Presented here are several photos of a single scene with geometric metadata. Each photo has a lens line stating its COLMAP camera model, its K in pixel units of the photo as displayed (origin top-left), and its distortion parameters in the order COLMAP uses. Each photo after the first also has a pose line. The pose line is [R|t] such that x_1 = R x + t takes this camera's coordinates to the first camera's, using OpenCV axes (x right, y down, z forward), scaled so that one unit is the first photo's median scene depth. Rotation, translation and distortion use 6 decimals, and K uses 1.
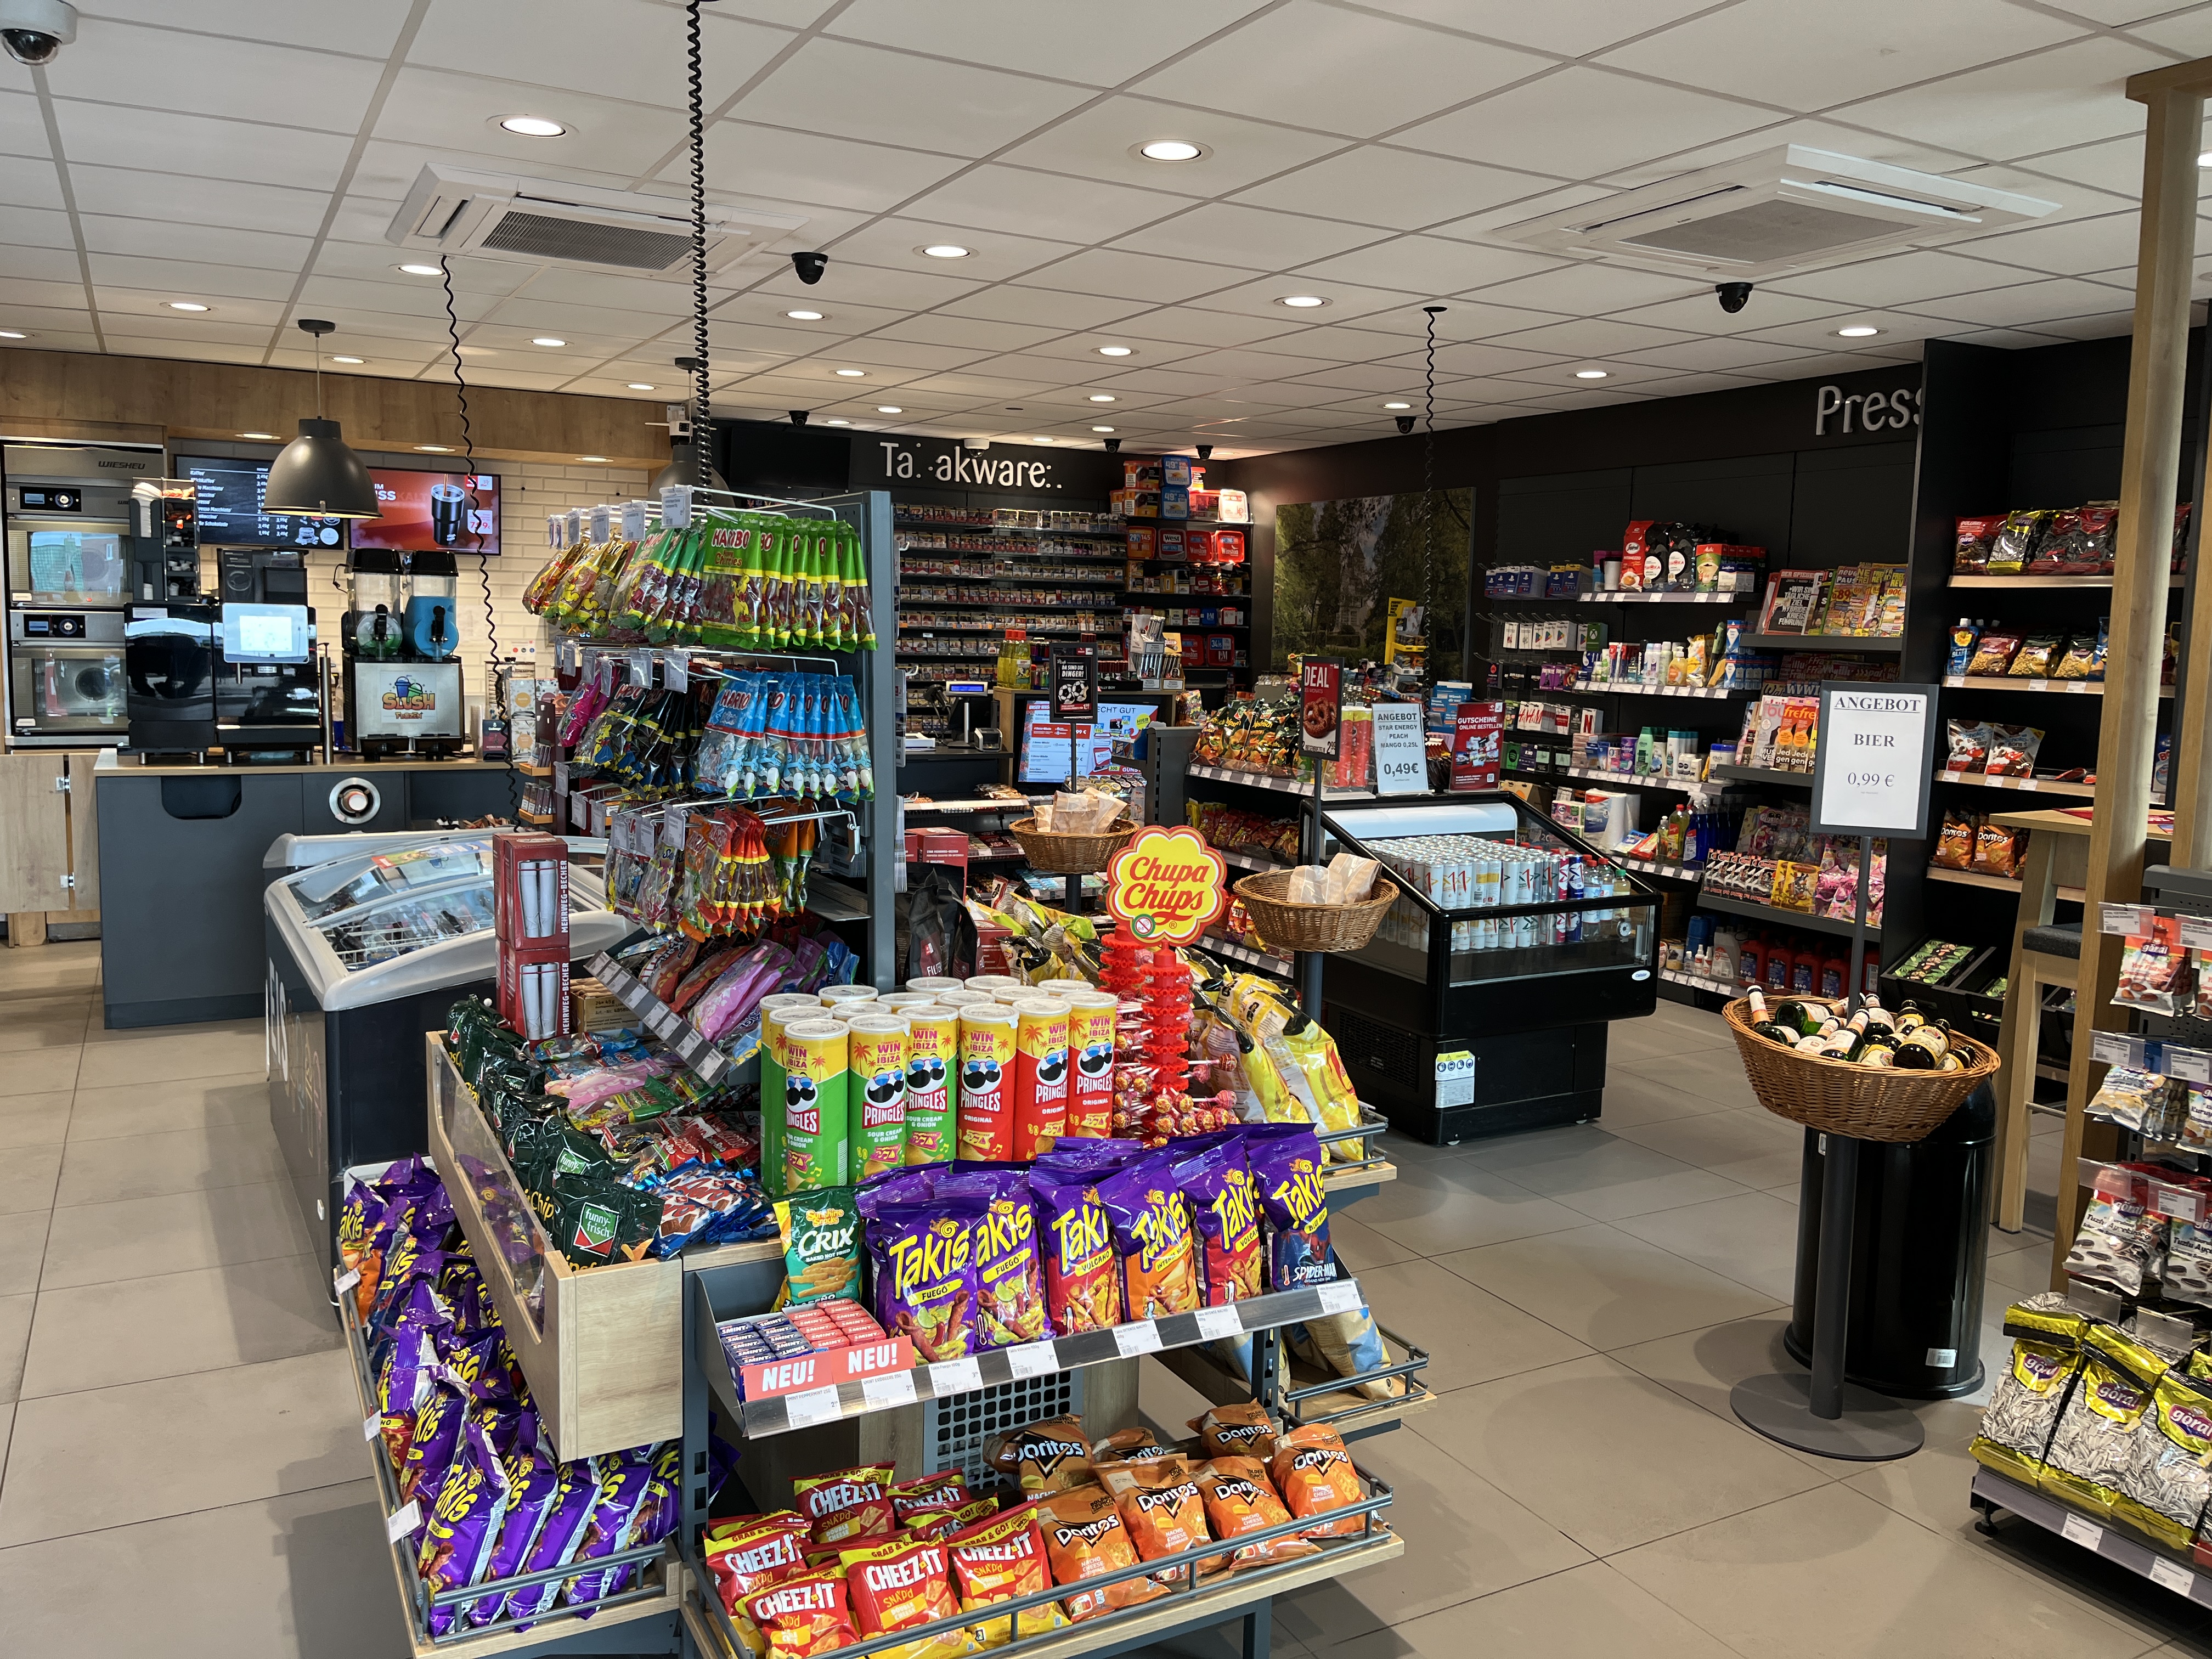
lens RADIAL K [[1695.6, 0, 1135.5], [0, 1695.6, 829.5], [0, 0, 1]] dist [0.096099, -0.150127]
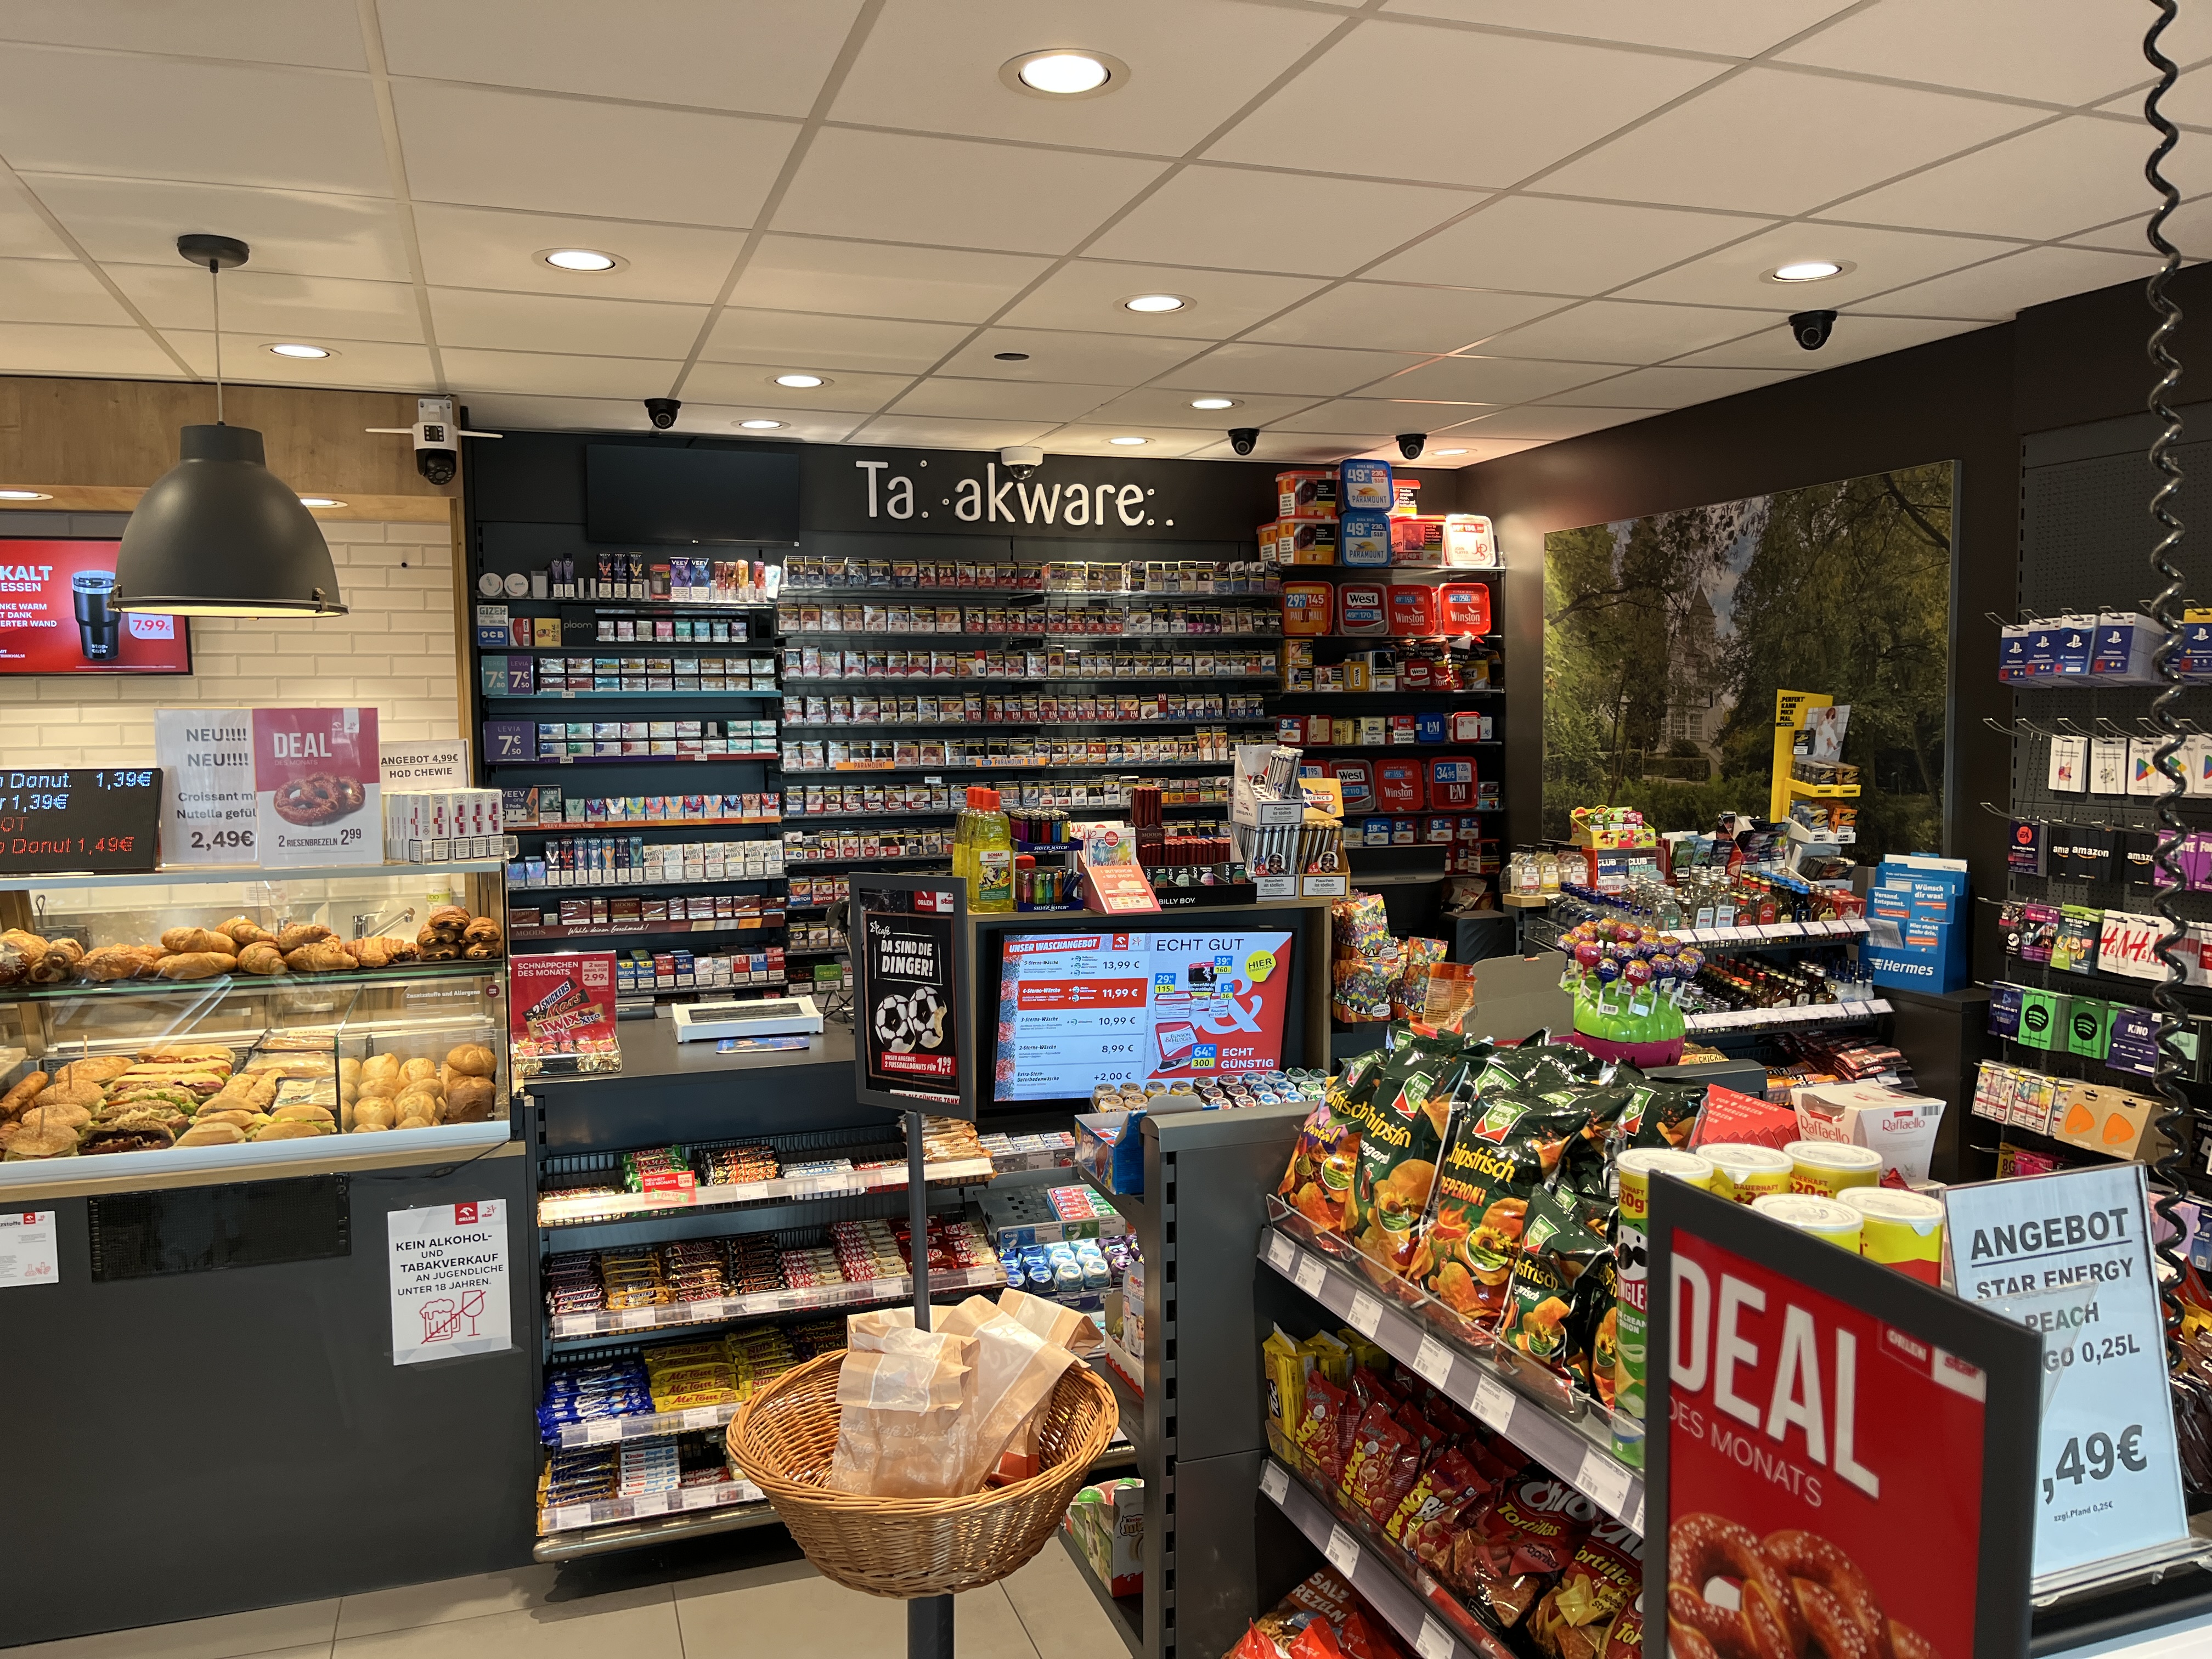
lens RADIAL K [[1670.5, 0, 1106.0], [0, 1670.5, 829.5], [0, 0, 1]] dist [0.055160, -0.081370]
pose [[0.982831, -0.020092, -0.183411, 0.041775], [0.010641, 0.998571, -0.052367, -0.066385], [0.184201, 0.049516, 0.981641, 0.446338]]
